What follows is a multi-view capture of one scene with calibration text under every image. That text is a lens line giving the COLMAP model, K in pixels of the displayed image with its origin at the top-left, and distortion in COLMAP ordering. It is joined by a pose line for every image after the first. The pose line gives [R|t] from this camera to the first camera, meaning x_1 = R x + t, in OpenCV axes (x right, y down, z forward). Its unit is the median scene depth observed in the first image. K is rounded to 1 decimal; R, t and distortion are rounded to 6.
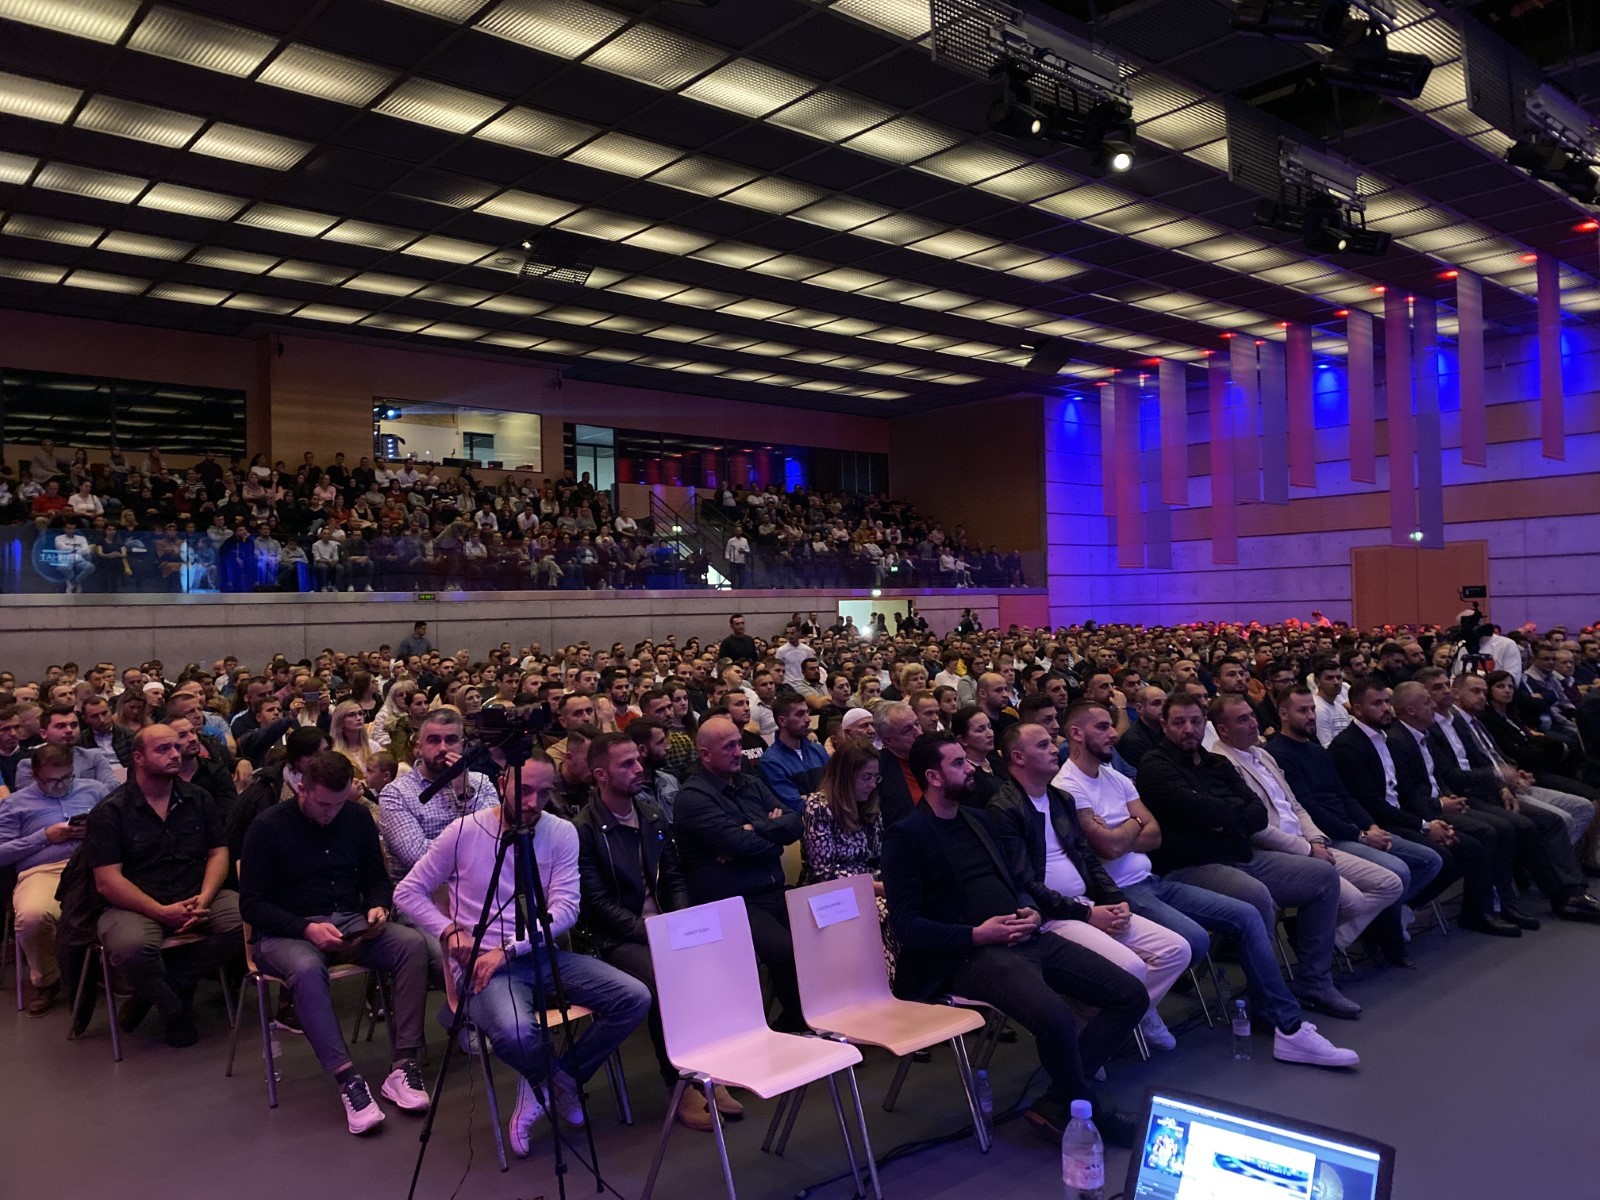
lens RADIAL K [[1210.5, 0, 800.0], [0, 1210.5, 600.0], [0, 0, 1]] dist [0.010166, 0.001449]
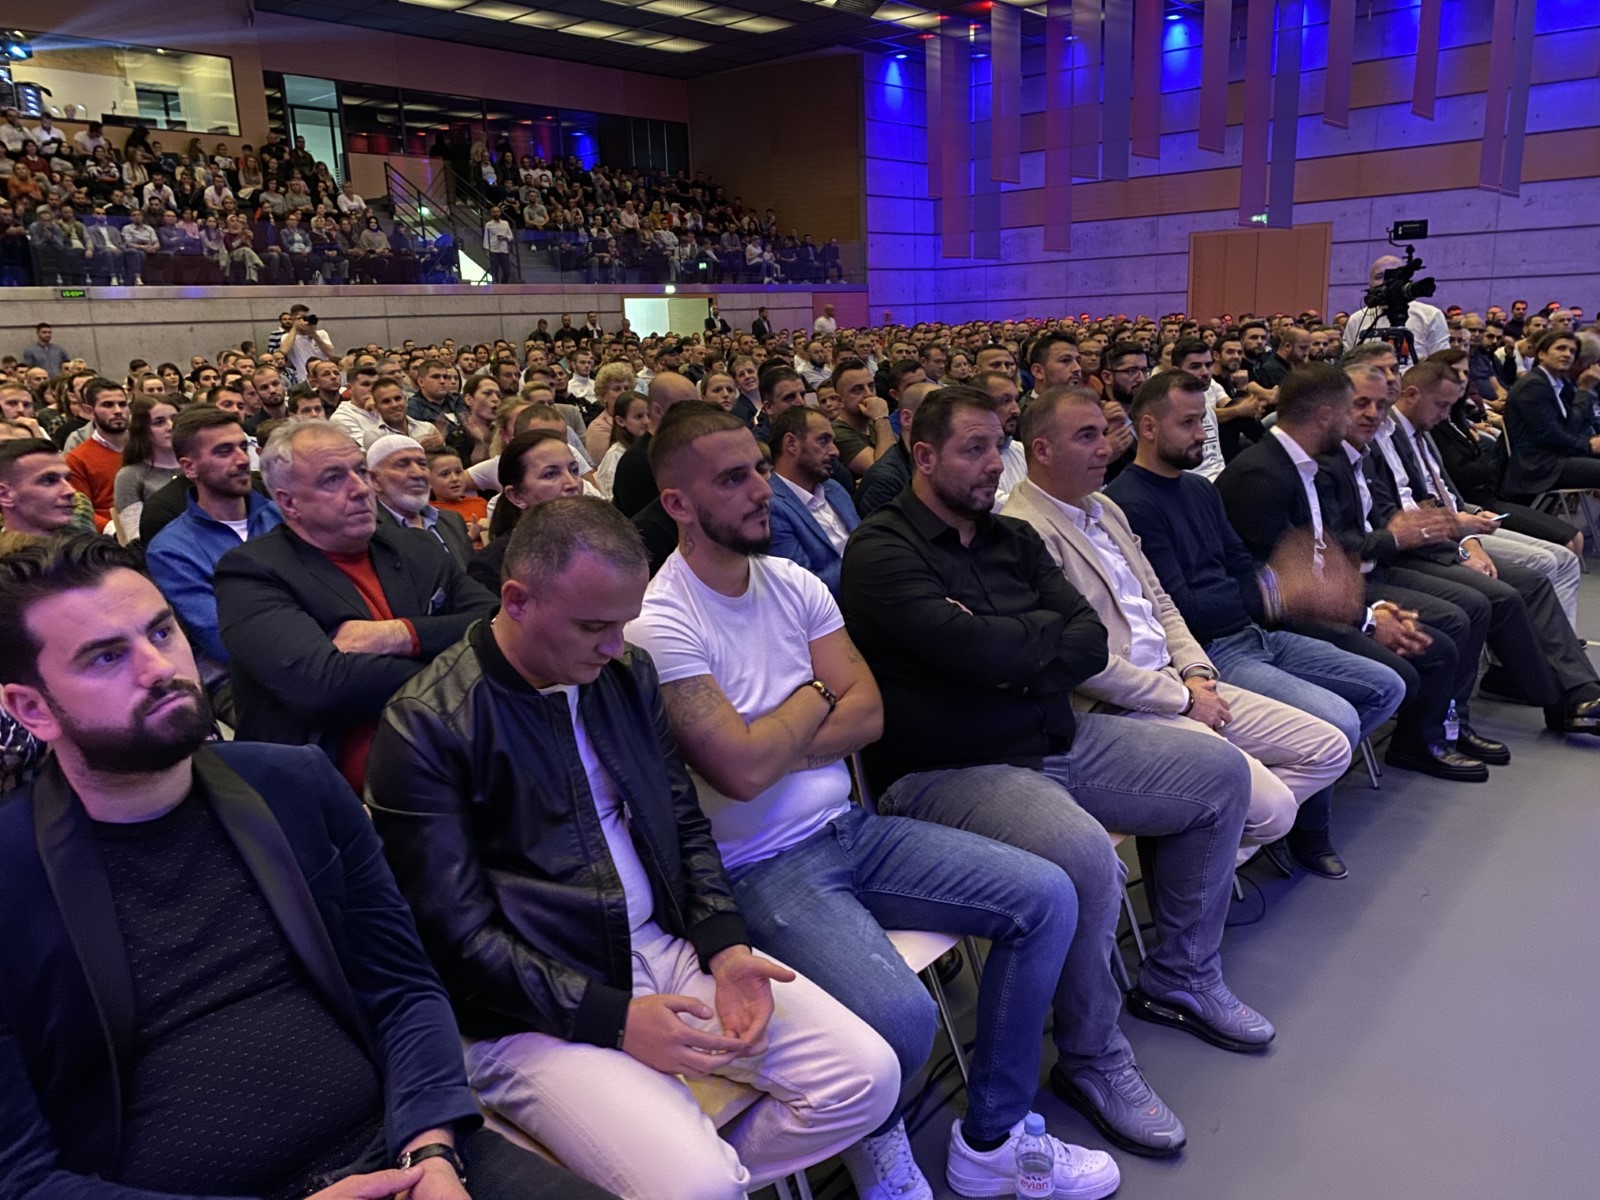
lens RADIAL K [[1210.5, 0, 800.0], [0, 1210.5, 600.0], [0, 0, 1]] dist [0.010166, 0.001449]
pose [[0.990892, -0.043942, 0.127286, 0.039194], [0.012886, 0.971862, 0.235198, 0.008897], [-0.134040, -0.231415, 0.963577, 0.107447]]
